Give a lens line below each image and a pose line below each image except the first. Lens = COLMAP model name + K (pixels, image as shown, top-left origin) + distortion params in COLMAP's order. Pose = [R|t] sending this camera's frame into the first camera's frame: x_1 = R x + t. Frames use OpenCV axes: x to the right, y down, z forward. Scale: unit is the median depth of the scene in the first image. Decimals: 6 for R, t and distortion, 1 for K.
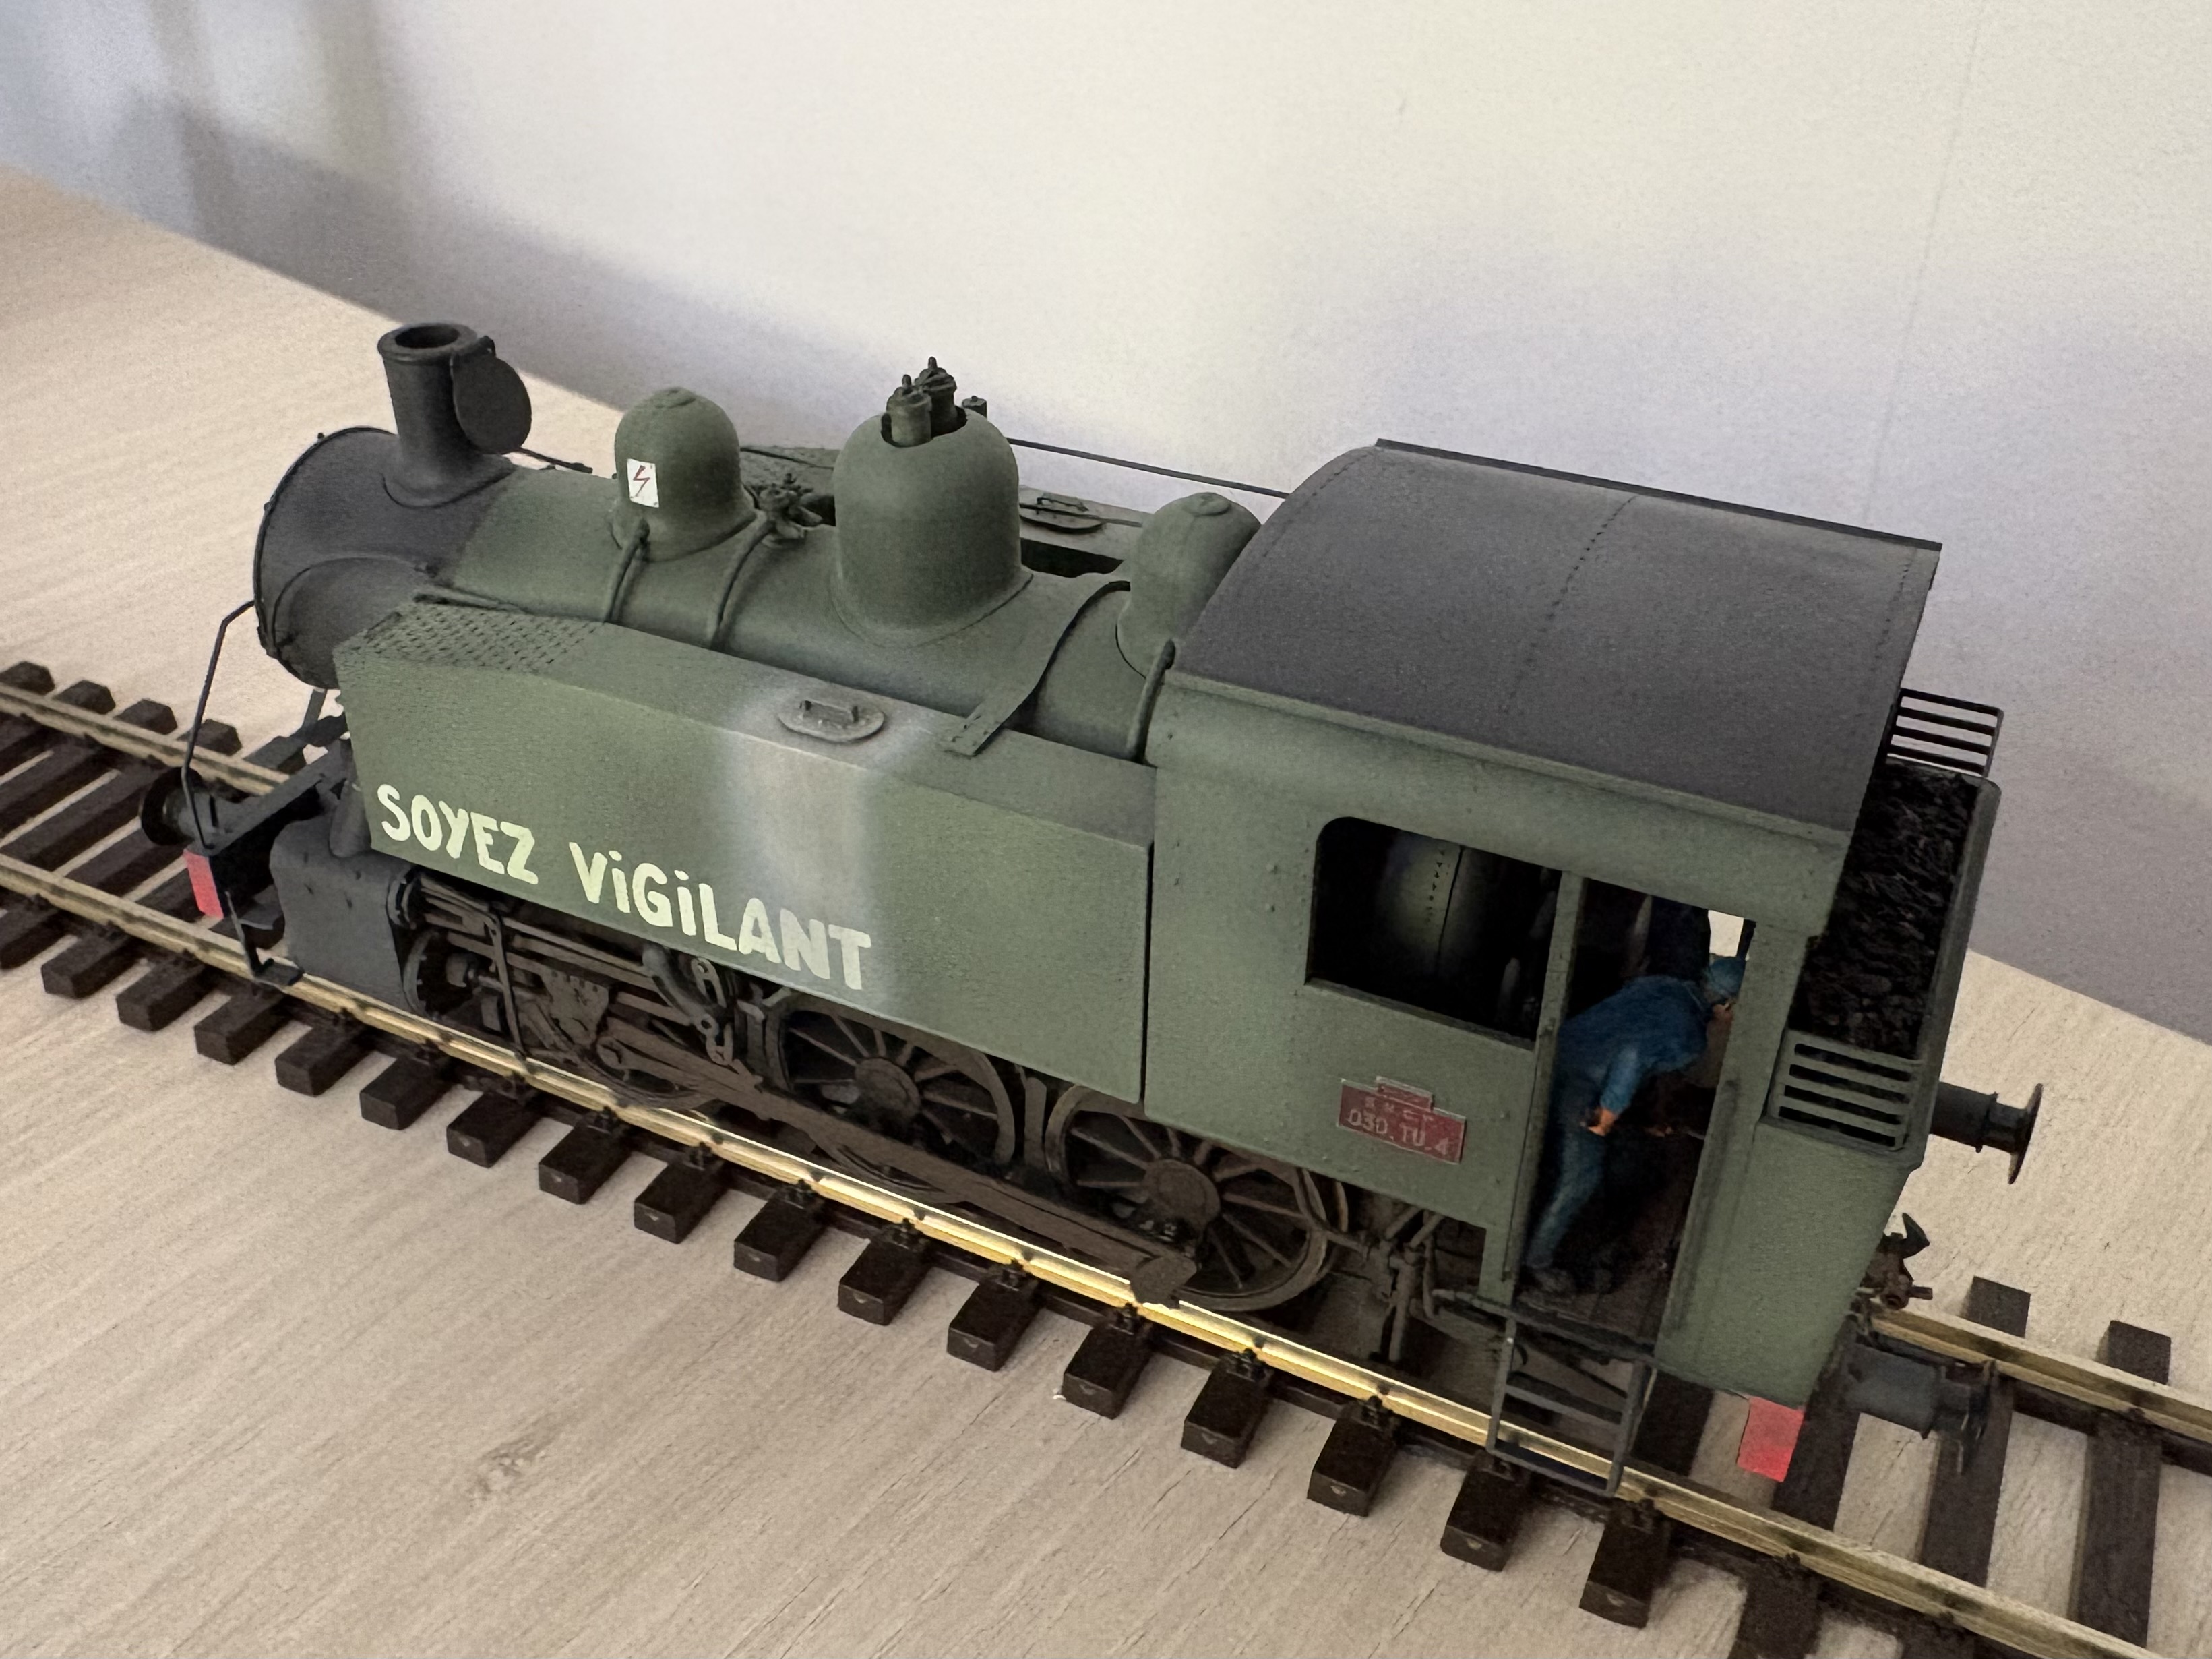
lens RADIAL K [[1900.3, 0, 1106.0], [0, 1900.3, 829.5], [0, 0, 1]] dist [-0.005837, -0.003110]
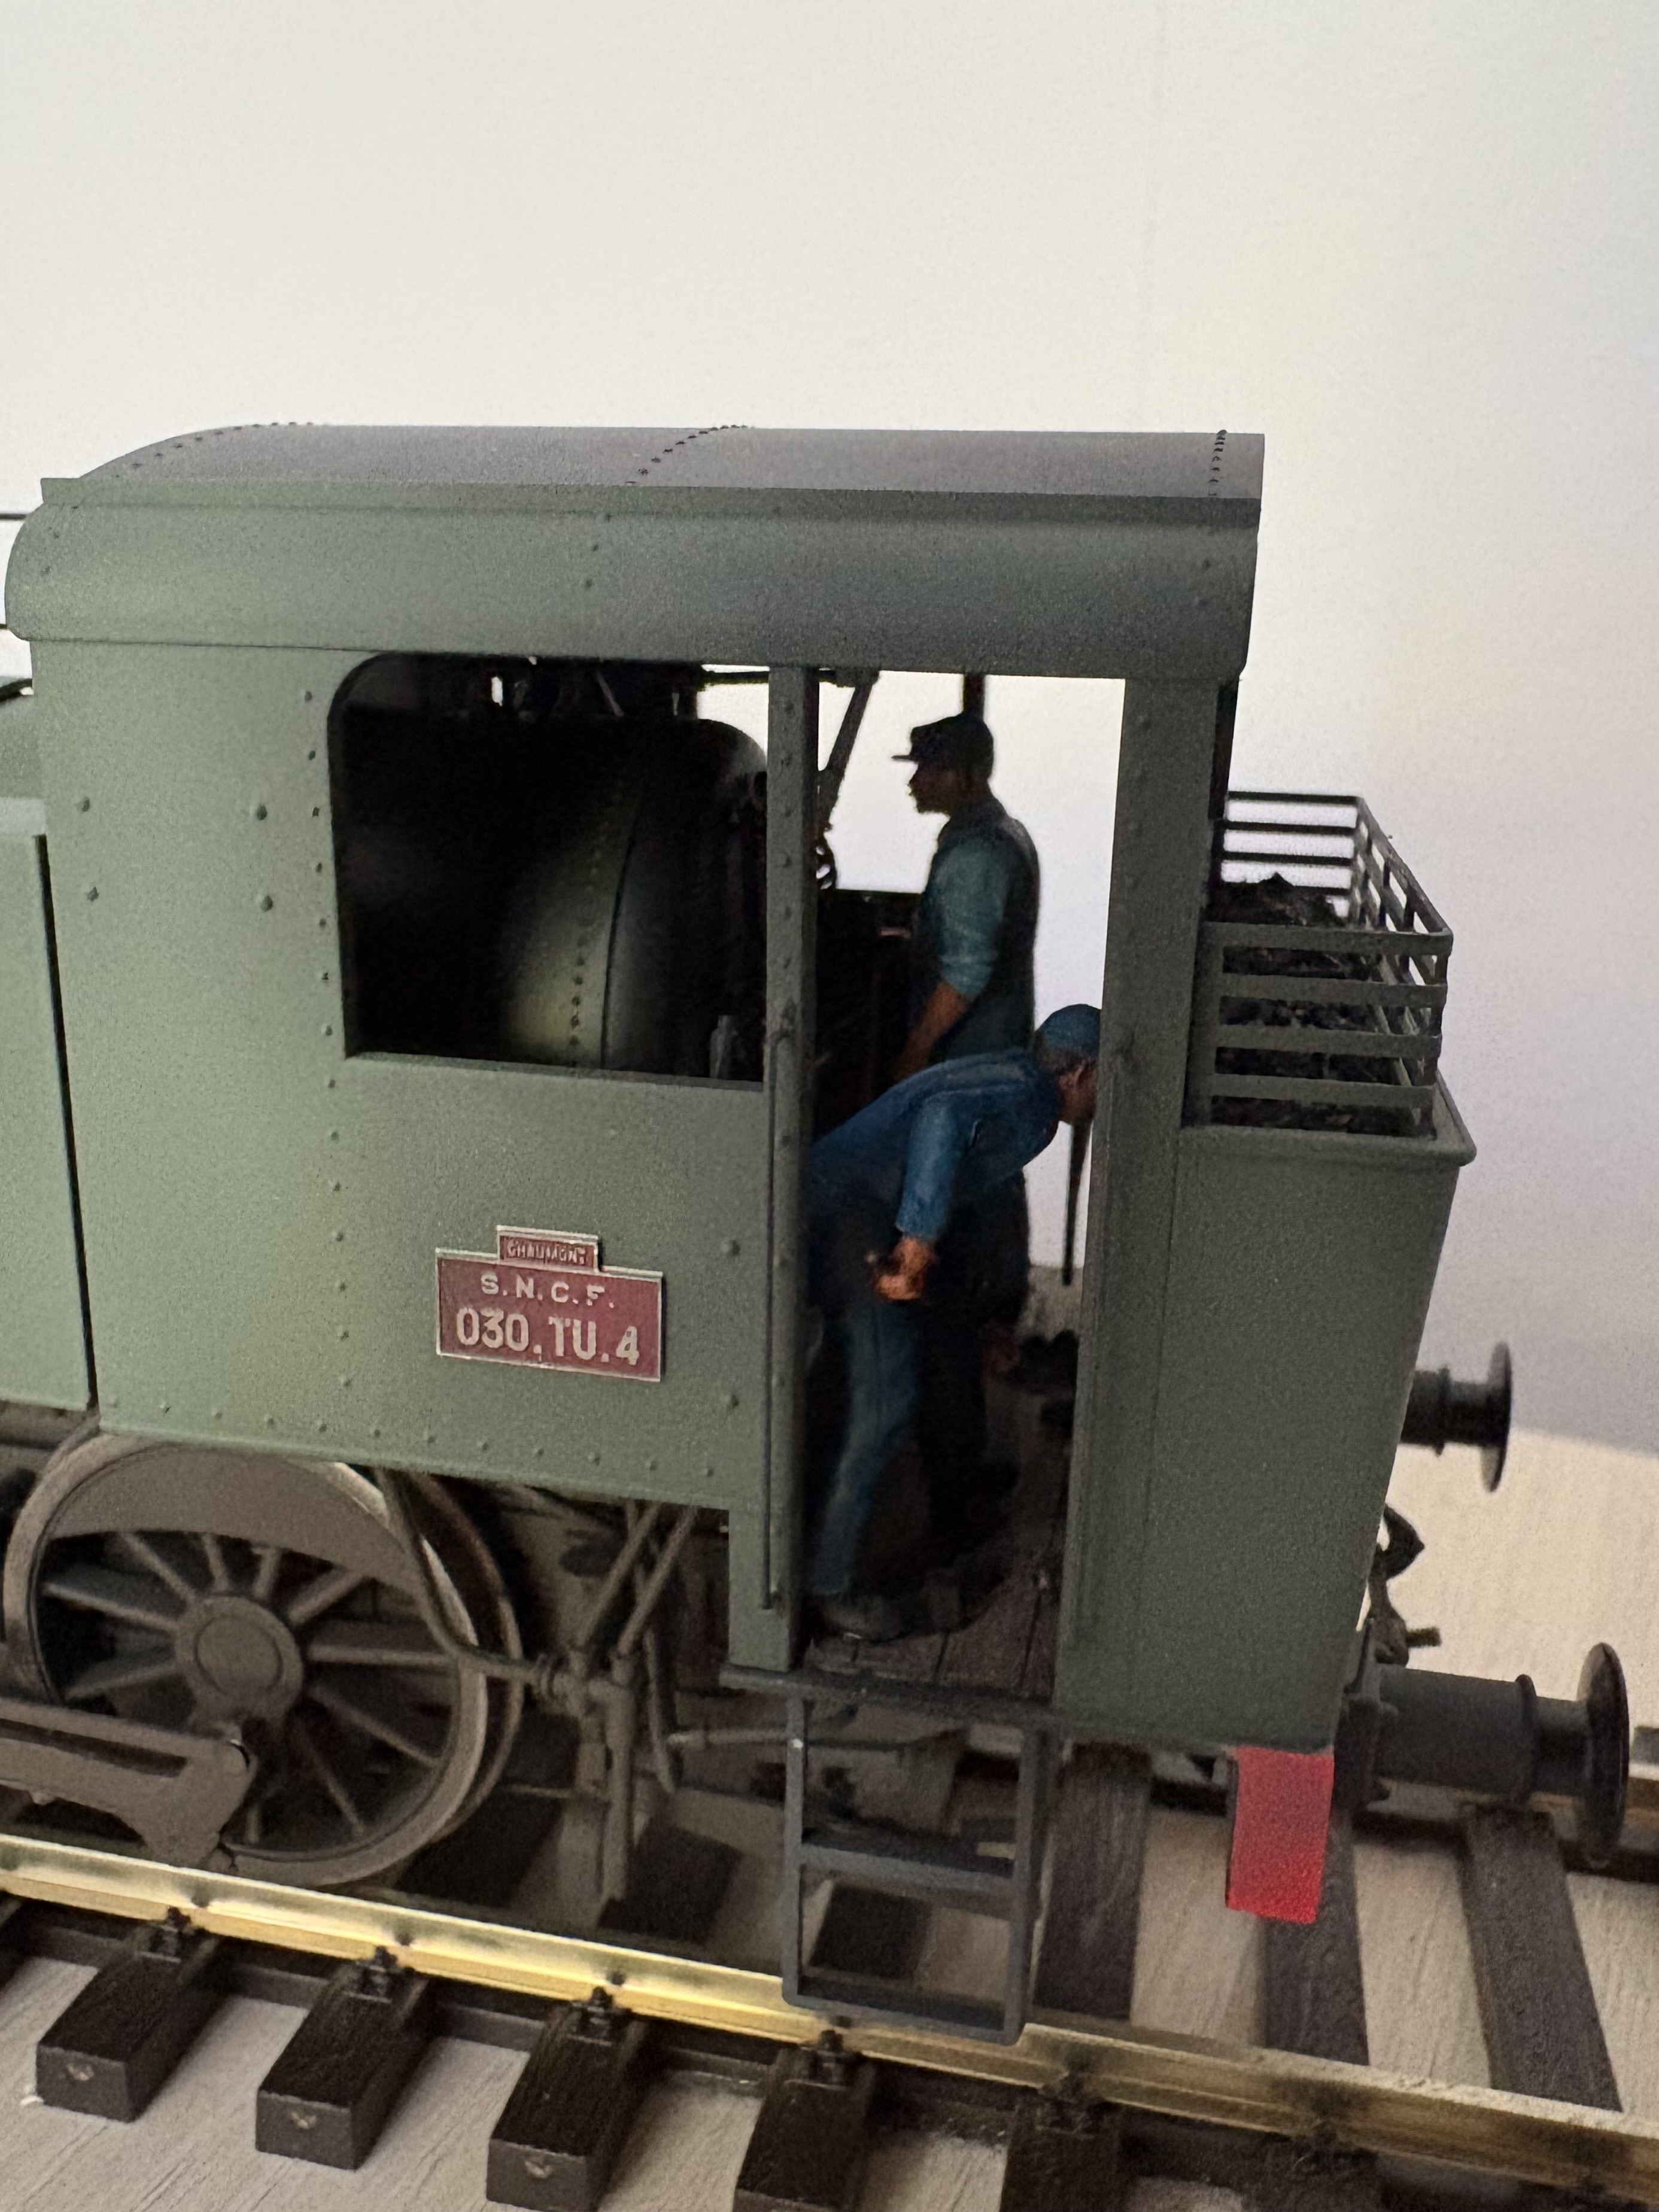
lens RADIAL K [[1795.2, 0, 829.5], [0, 1795.2, 1106.0], [0, 0, 1]] dist [-0.003470, -0.008820]
pose [[0.968970, -0.049288, 0.242215, 0.098607], [0.117487, 0.953986, -0.275876, 0.219387], [-0.217472, 0.295773, 0.930174, 0.432529]]
